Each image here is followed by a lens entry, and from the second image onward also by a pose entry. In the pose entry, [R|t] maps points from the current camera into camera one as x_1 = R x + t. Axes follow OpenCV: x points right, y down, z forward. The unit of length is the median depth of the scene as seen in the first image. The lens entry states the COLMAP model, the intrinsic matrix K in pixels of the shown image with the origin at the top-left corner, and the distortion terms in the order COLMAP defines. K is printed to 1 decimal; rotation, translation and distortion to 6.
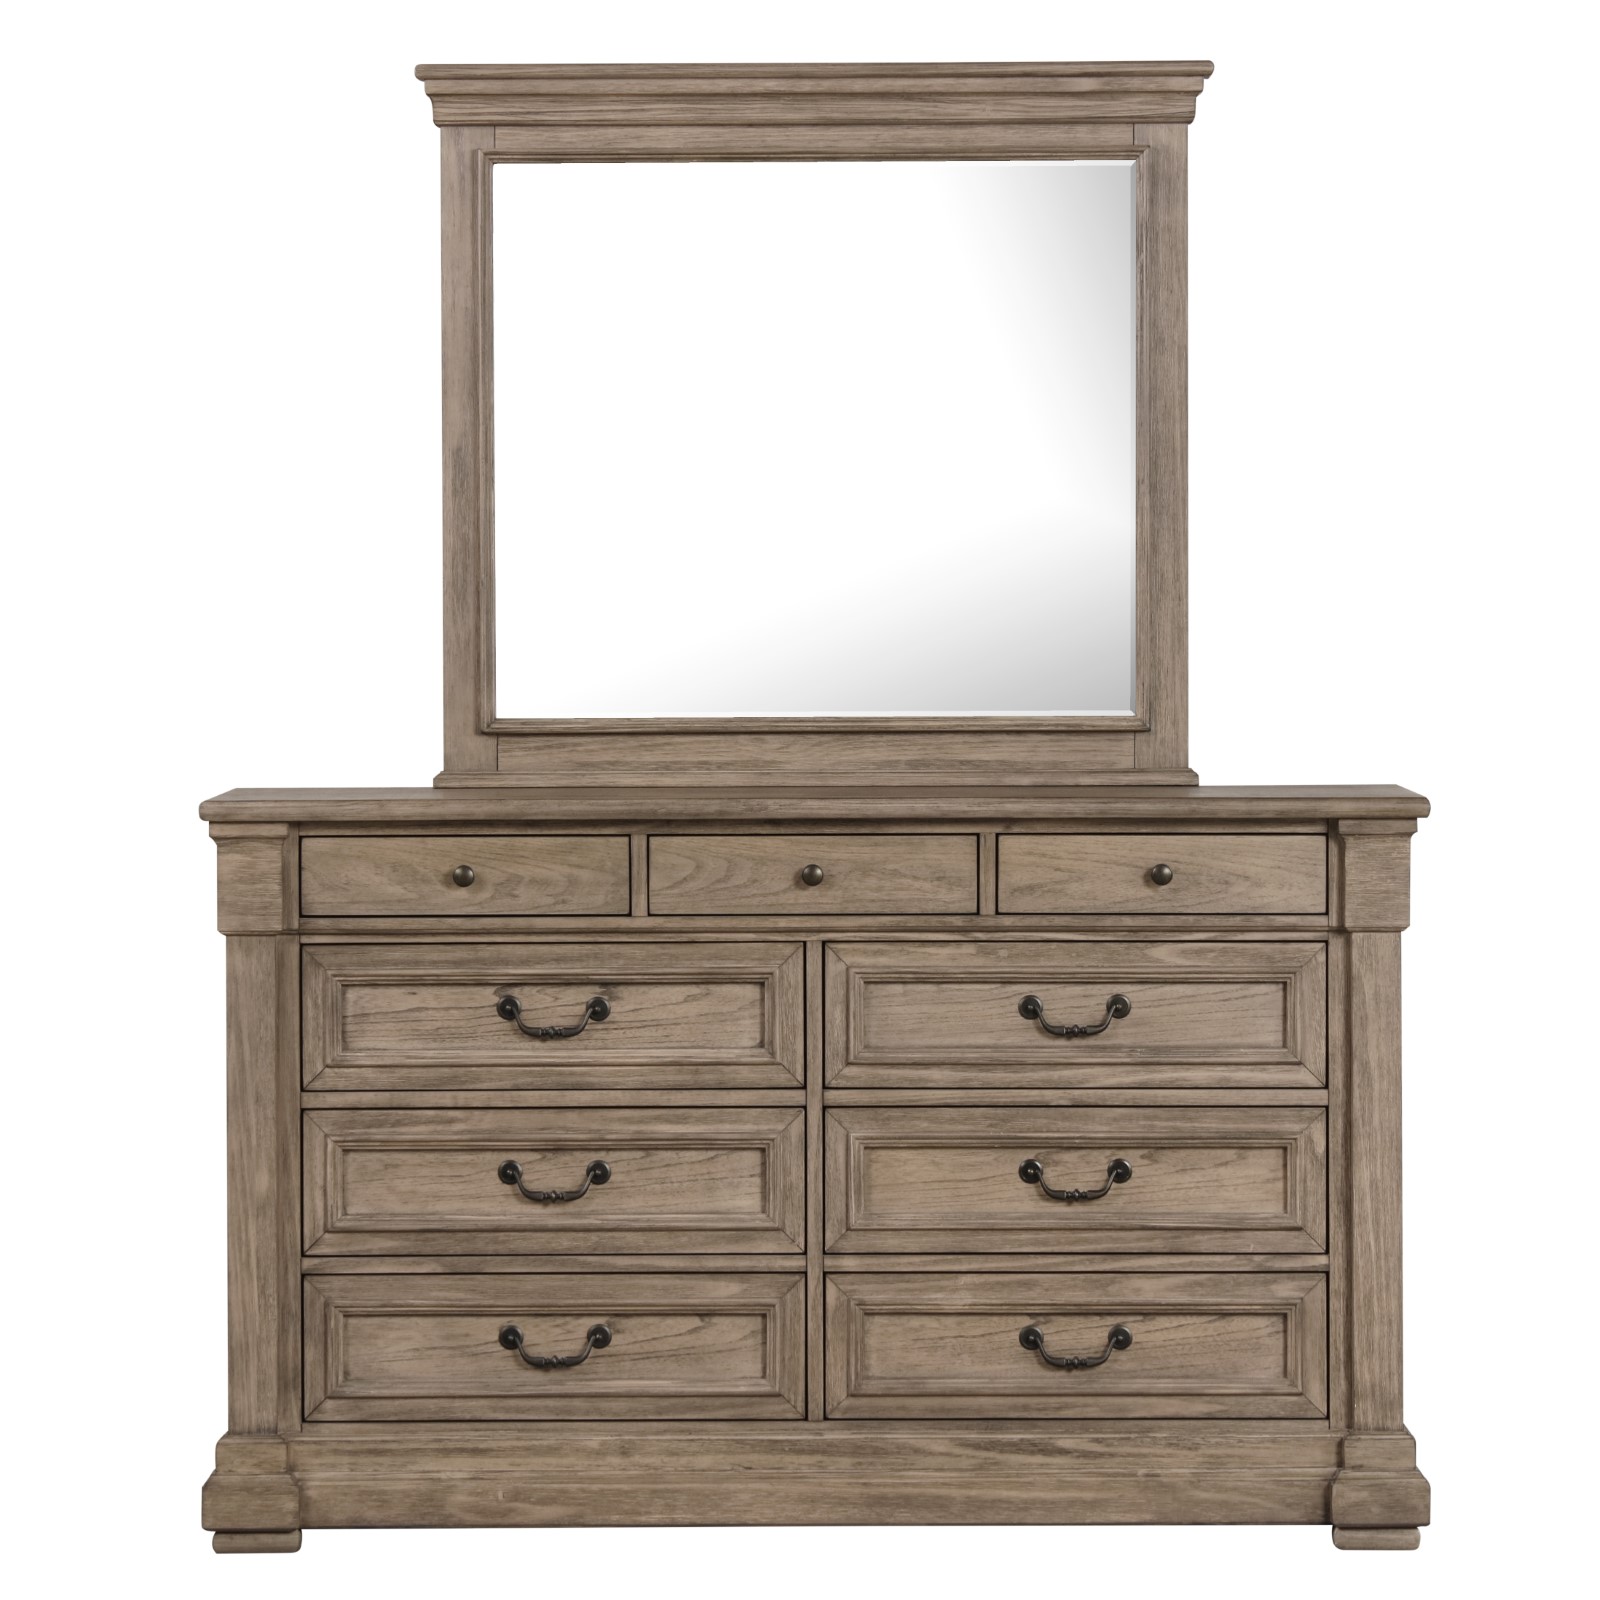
lens RADIAL K [[6312.6, 0, 800.0], [0, 6312.6, 800.0], [0, 0, 1]] dist [0.110828, 1.005976]
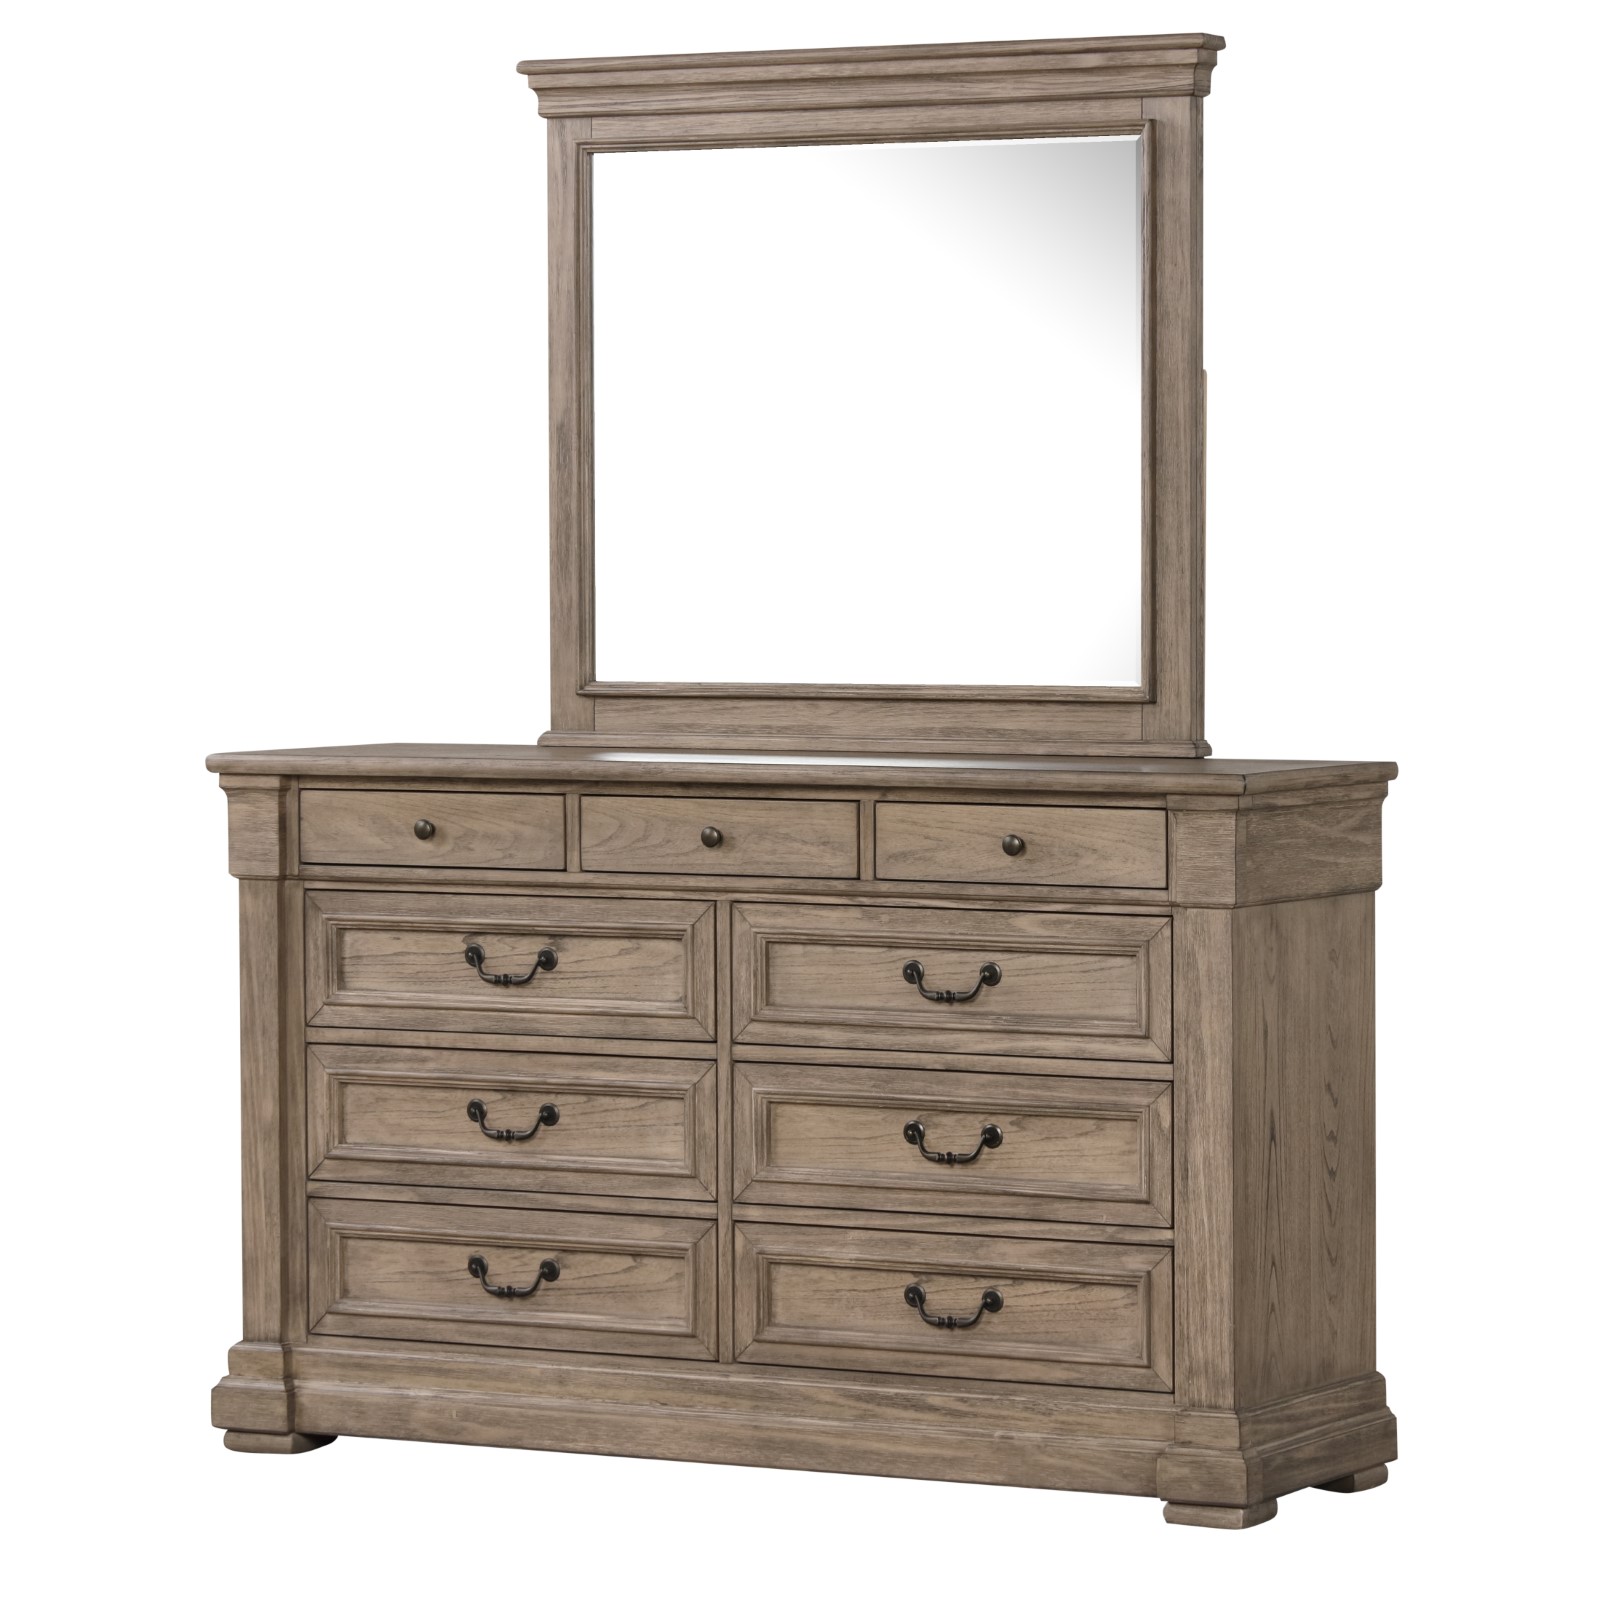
lens RADIAL K [[6422.2, 0, 800.0], [0, 6422.2, 800.0], [0, 0, 1]] dist [0.102886, 2.277427]
pose [[0.885644, 0.022928, -0.463798, 0.500919], [-0.018392, 0.999729, 0.014301, -0.009460], [0.464001, -0.004136, 0.885825, 0.071931]]
